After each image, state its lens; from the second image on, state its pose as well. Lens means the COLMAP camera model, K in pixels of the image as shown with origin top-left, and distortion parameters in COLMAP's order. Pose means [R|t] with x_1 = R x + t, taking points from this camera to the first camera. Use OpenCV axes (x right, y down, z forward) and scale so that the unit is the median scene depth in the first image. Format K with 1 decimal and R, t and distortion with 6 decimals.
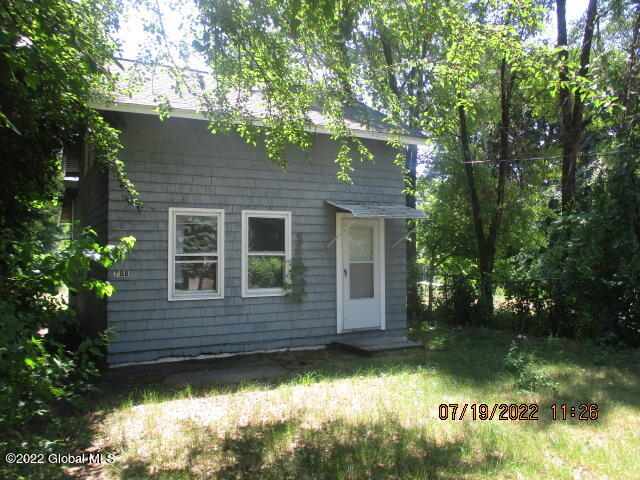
lens RADIAL K [[575.2, 0, 318.9], [0, 575.2, 236.7], [0, 0, 1]] dist [-0.022254, 0.030625]
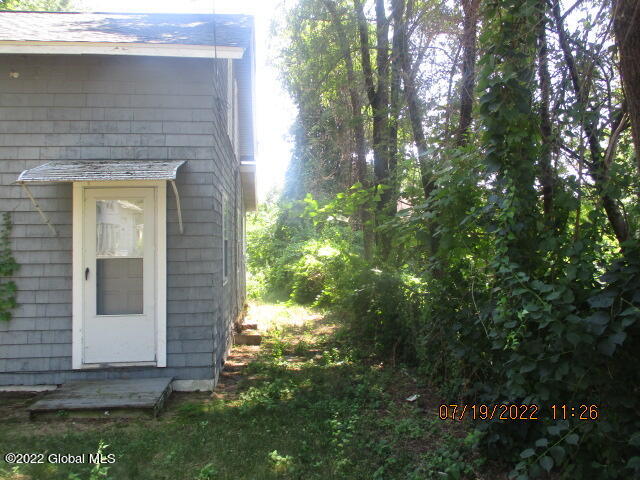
lens RADIAL K [[575.2, 0, 332.8], [0, 575.2, 228.1], [0, 0, 1]] dist [-0.022254, 0.030625]
pose [[0.913571, -0.012490, -0.406486, 0.555543], [0.019185, 0.999739, 0.012398, 0.010169], [0.406226, -0.019125, 0.913573, 0.541300]]
